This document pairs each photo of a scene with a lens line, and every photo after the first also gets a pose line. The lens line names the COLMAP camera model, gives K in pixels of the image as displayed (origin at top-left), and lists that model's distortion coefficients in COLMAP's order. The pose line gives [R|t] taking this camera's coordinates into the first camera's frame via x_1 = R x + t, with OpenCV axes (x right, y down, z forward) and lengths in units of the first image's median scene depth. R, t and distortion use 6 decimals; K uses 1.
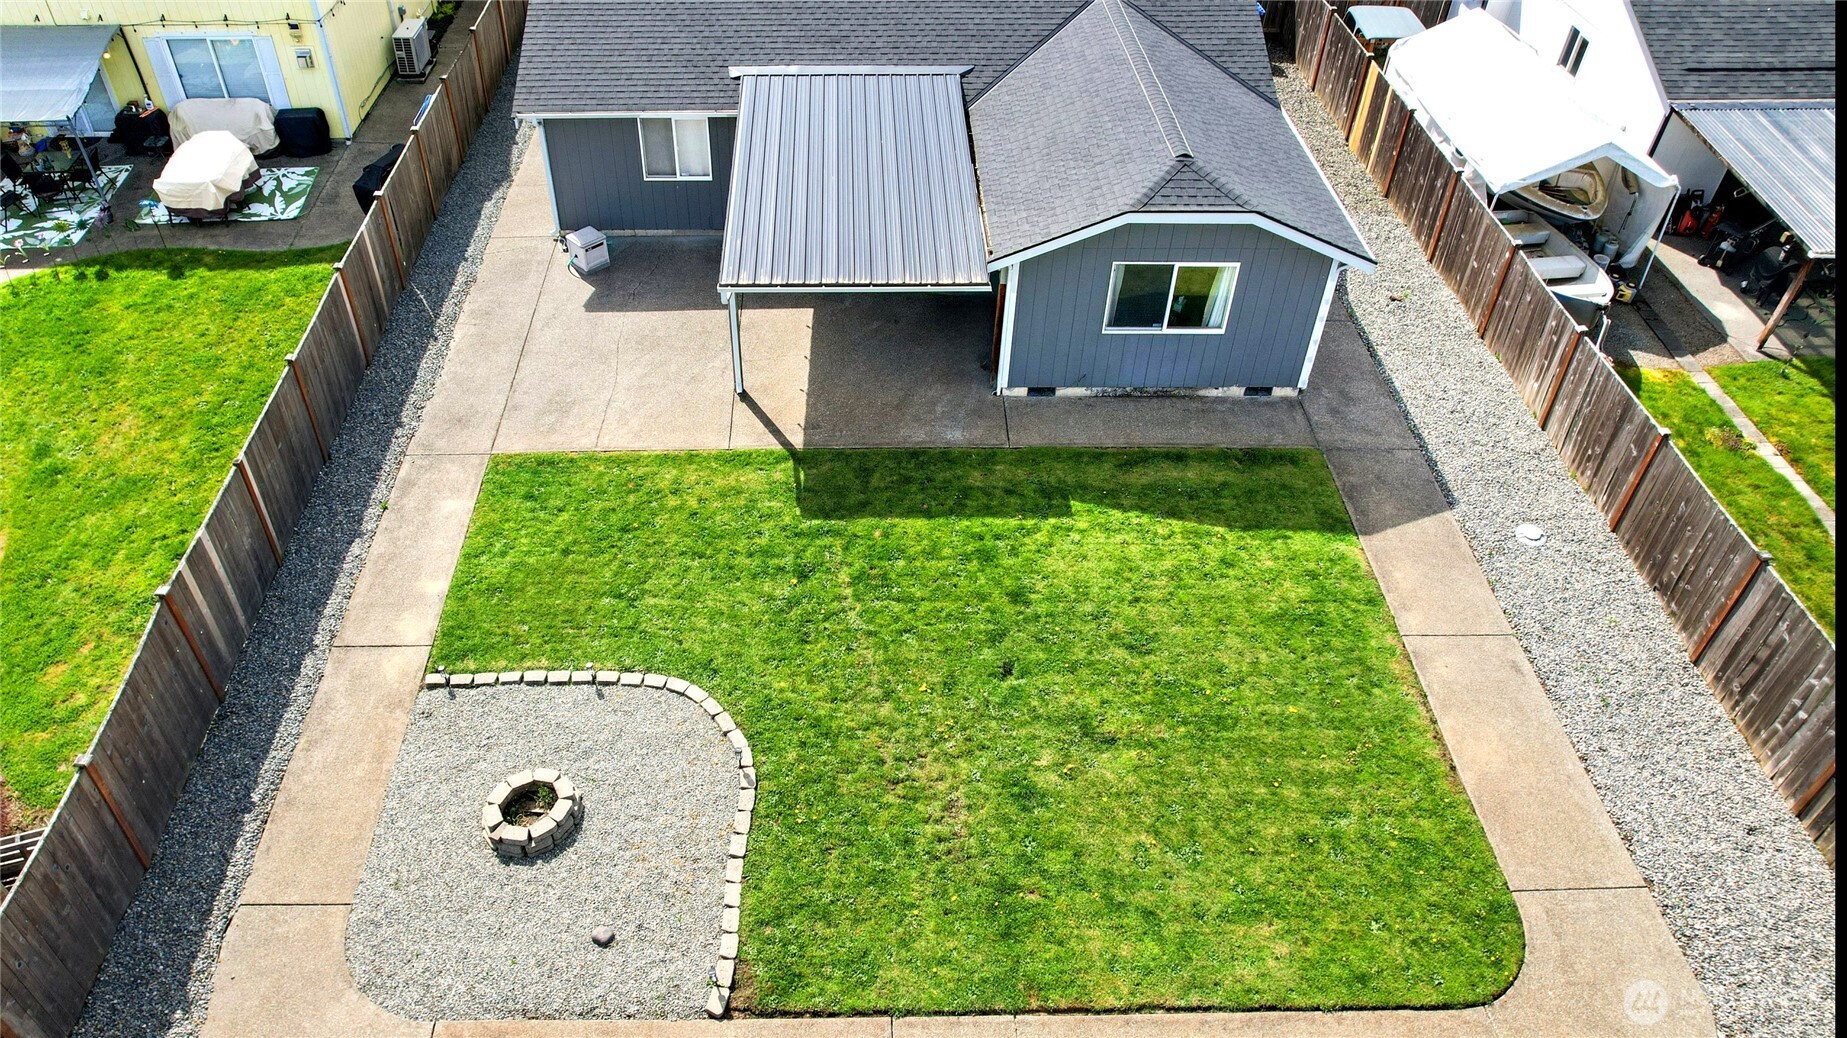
lens RADIAL K [[1253.0, 0, 836.6], [0, 1253.0, 519.2], [0, 0, 1]] dist [-0.061542, 0.056572]
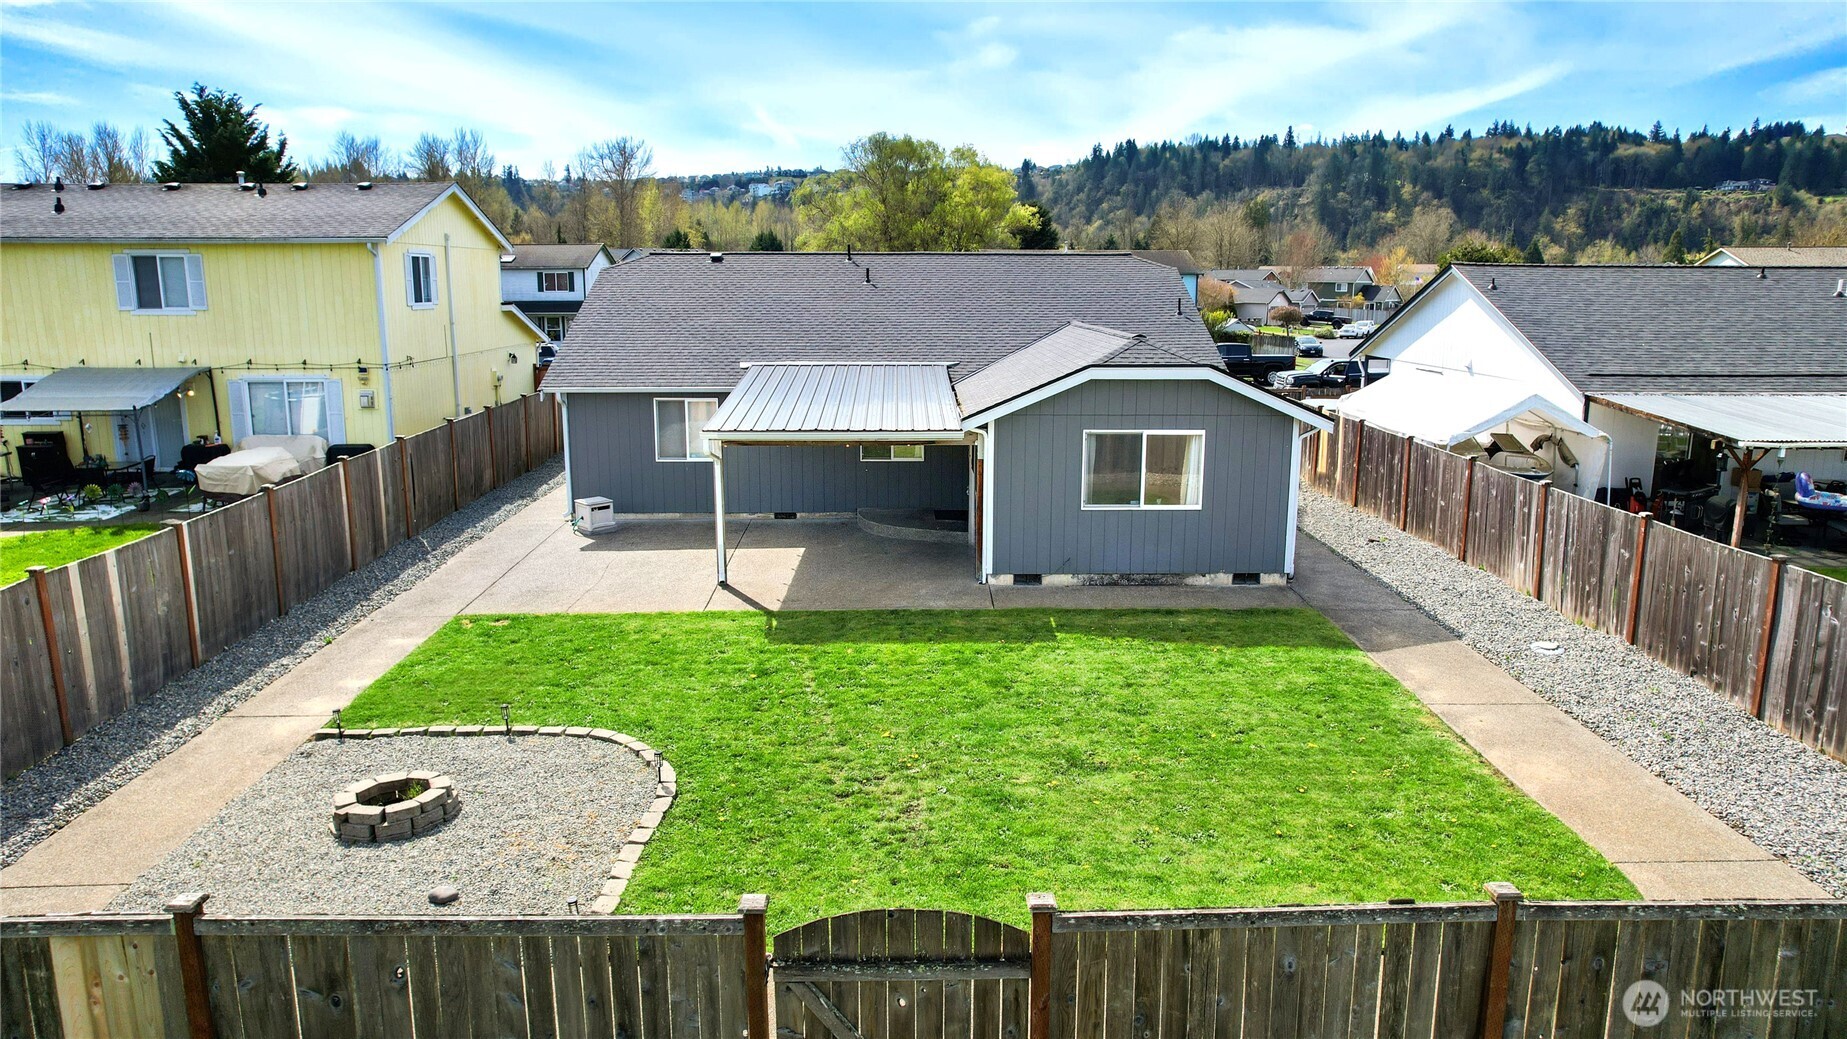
lens RADIAL K [[1184.7, 0, 911.8], [0, 1184.7, 525.3], [0, 0, 1]] dist [-0.062818, 0.053551]
pose [[0.999891, 0.000822, 0.014774, 0.067255], [0.006641, 0.867319, -0.497709, 0.373850], [-0.013222, 0.497753, 0.867218, 0.193239]]
